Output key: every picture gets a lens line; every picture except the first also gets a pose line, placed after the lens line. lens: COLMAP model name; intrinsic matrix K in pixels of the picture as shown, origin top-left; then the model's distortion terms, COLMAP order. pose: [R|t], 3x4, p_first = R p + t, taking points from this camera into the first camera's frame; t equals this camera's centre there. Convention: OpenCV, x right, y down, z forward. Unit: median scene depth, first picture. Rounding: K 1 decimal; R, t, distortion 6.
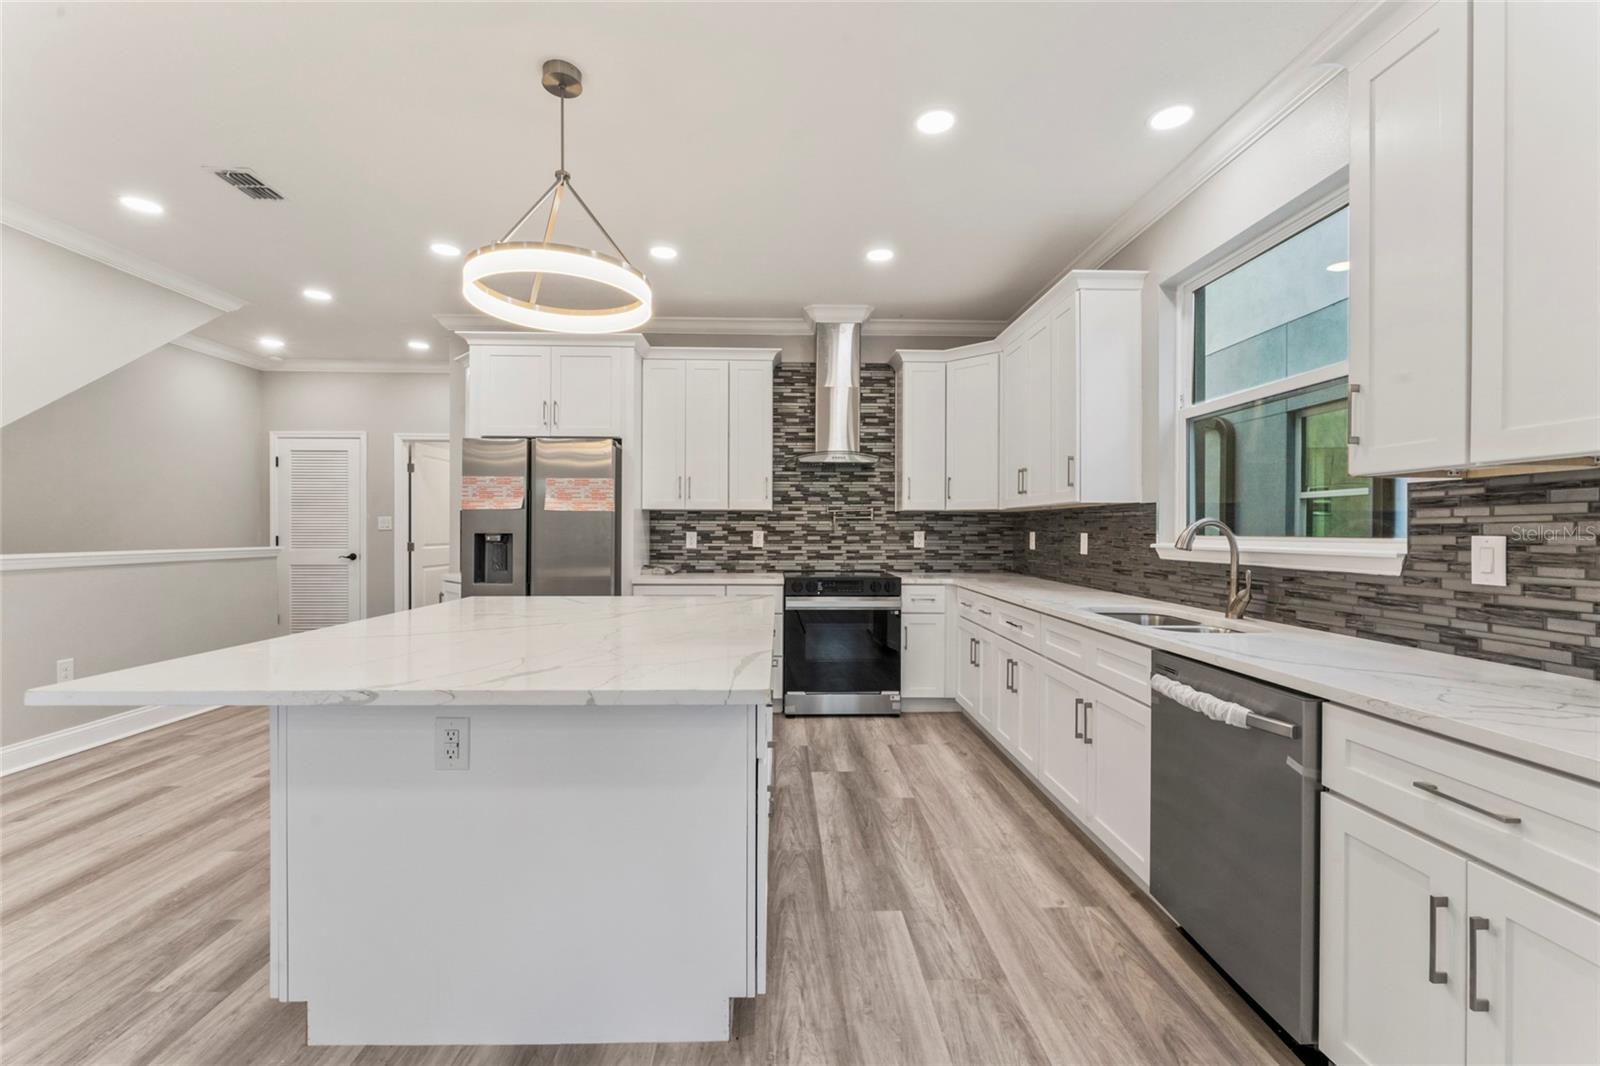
lens RADIAL K [[658.2, 0, 797.7], [0, 658.2, 532.2], [0, 0, 1]] dist [-0.002831, 0.000053]
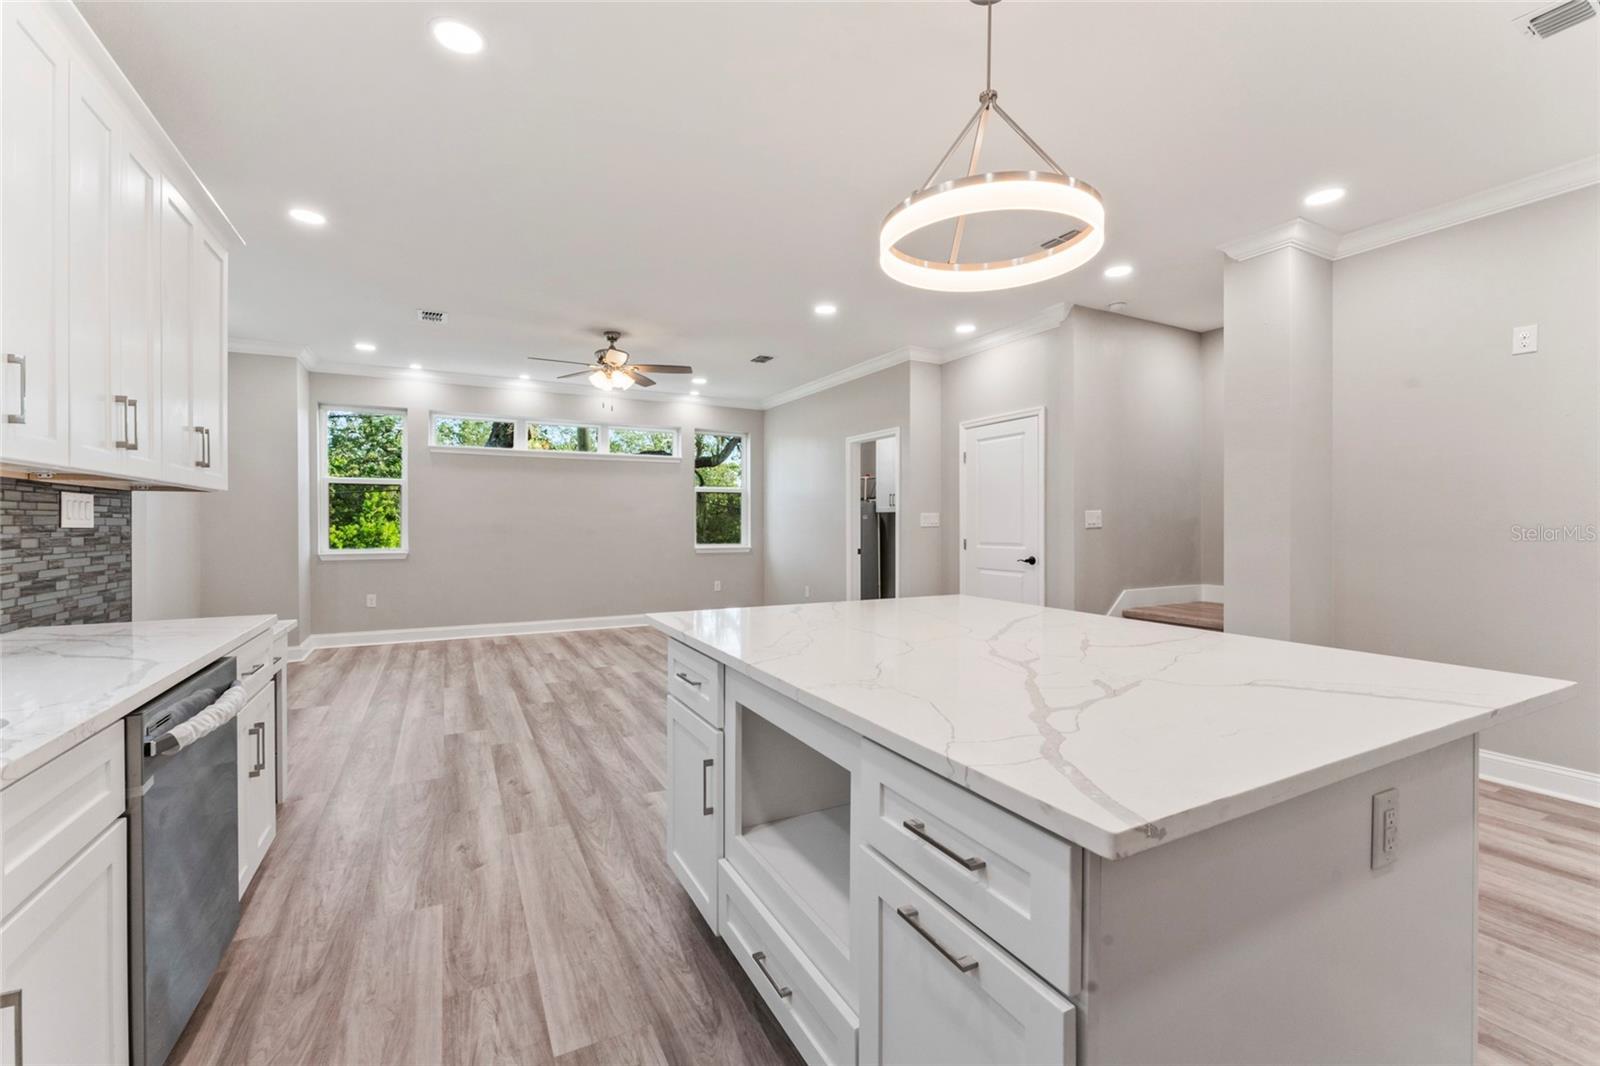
lens RADIAL K [[659.7, 0, 791.5], [0, 659.7, 532.1], [0, 0, 1]] dist [-0.009989, 0.000213]
pose [[-0.899265, 0.001984, -0.437399, 0.108394], [-0.005210, 0.999870, 0.015246, -0.003832], [0.437373, 0.015989, -0.899138, 0.801328]]
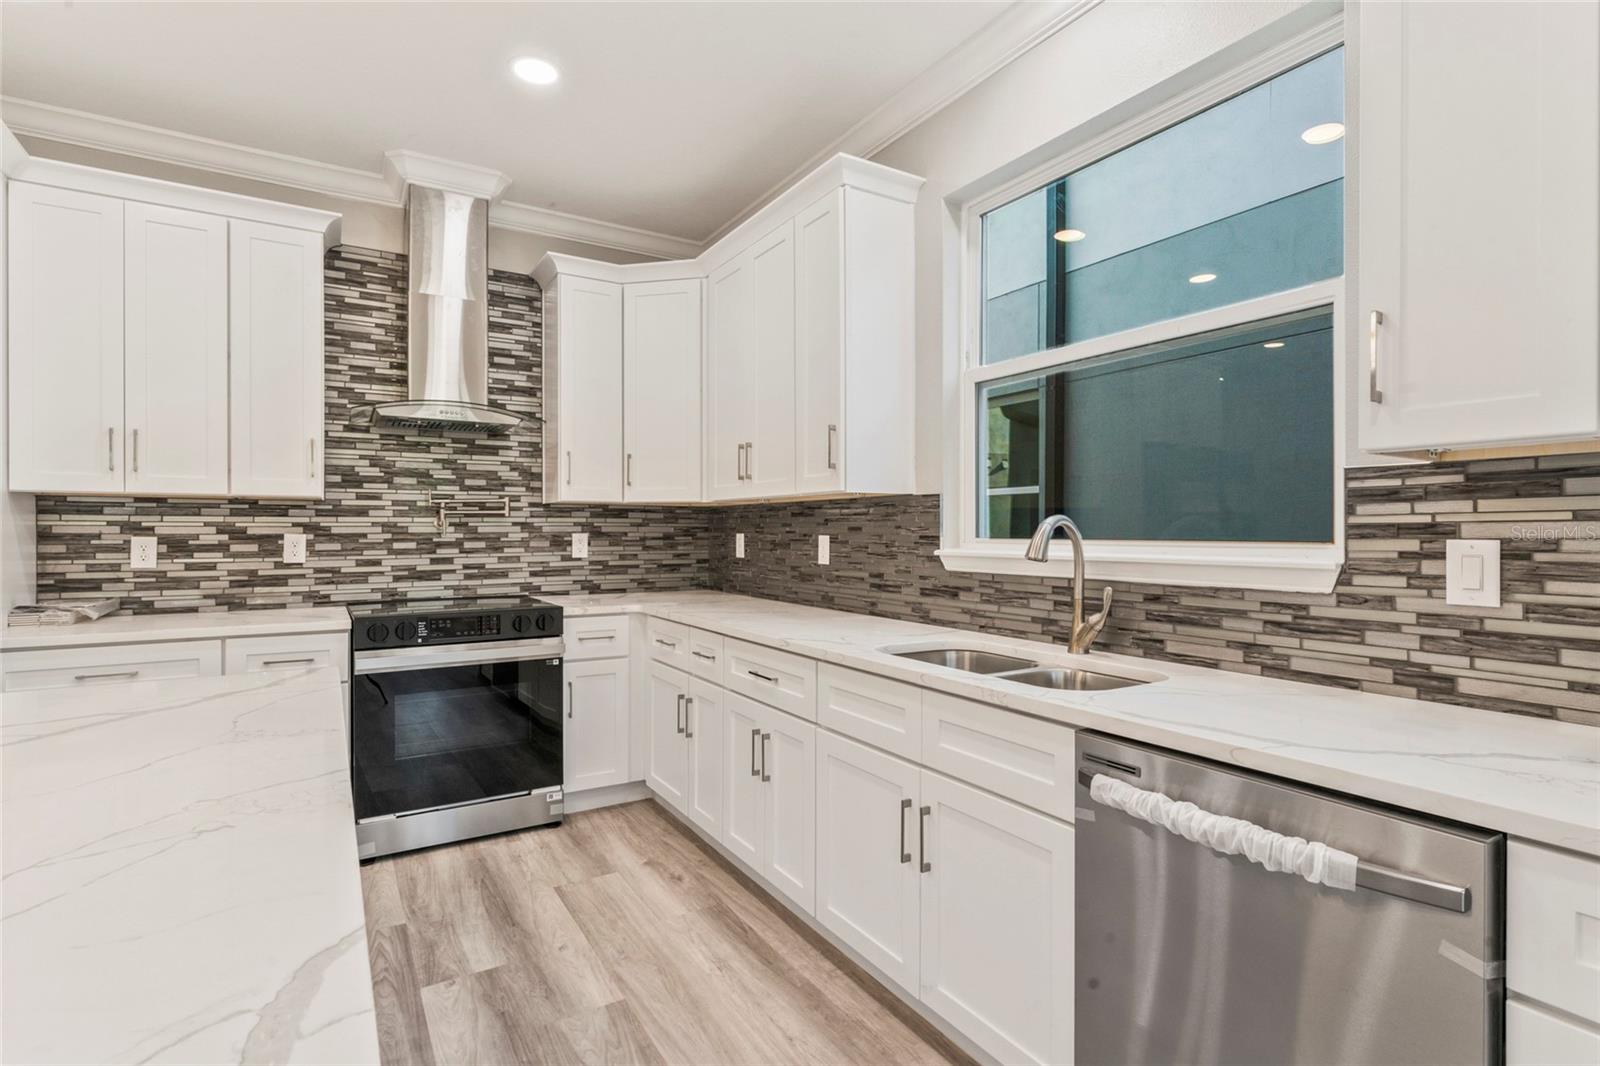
lens RADIAL K [[770.7, 0, 796.0], [0, 770.7, 535.7], [0, 0, 1]] dist [-0.001820, -0.000621]
pose [[0.867922, -0.006696, 0.496655, -0.015828], [0.004600, 0.999975, 0.005443, -0.002504], [-0.496679, -0.002440, 0.867931, 0.224434]]
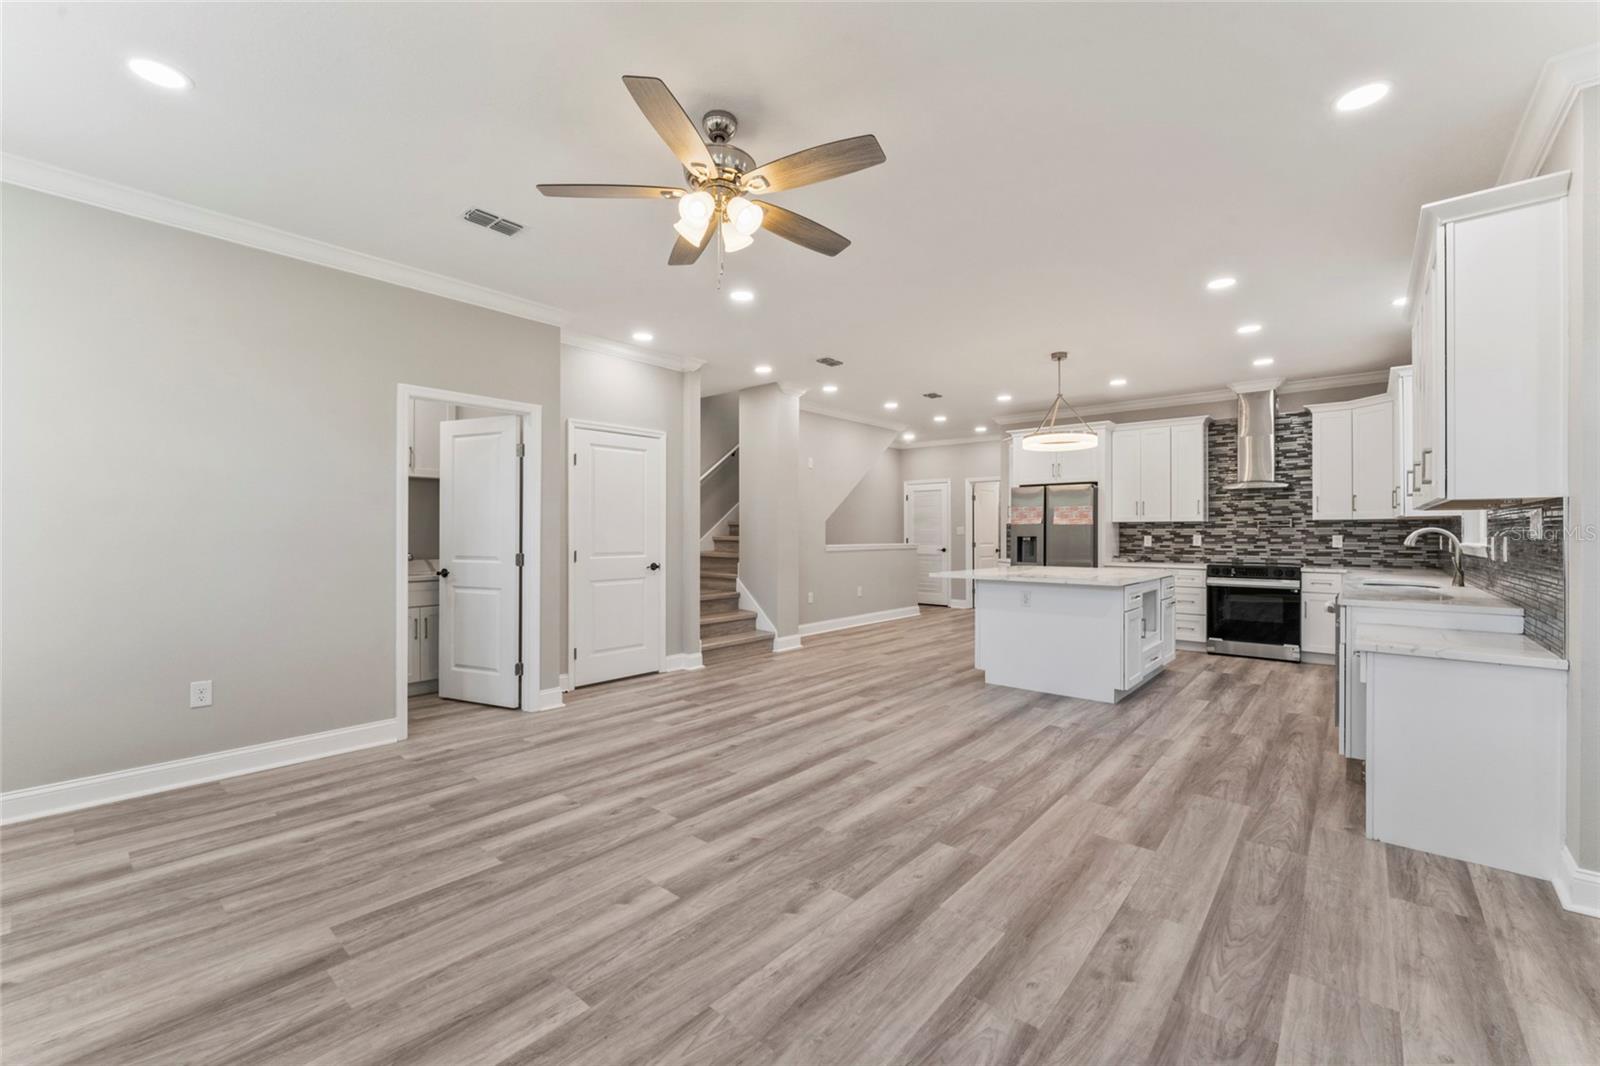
lens RADIAL K [[659.7, 0, 791.5], [0, 659.7, 532.1], [0, 0, 1]] dist [-0.009989, 0.000213]
pose [[0.734699, -0.004043, -0.678381, 0.293181], [-0.000694, 0.999977, -0.006712, 0.002113], [0.678393, 0.005402, 0.734680, -0.762897]]
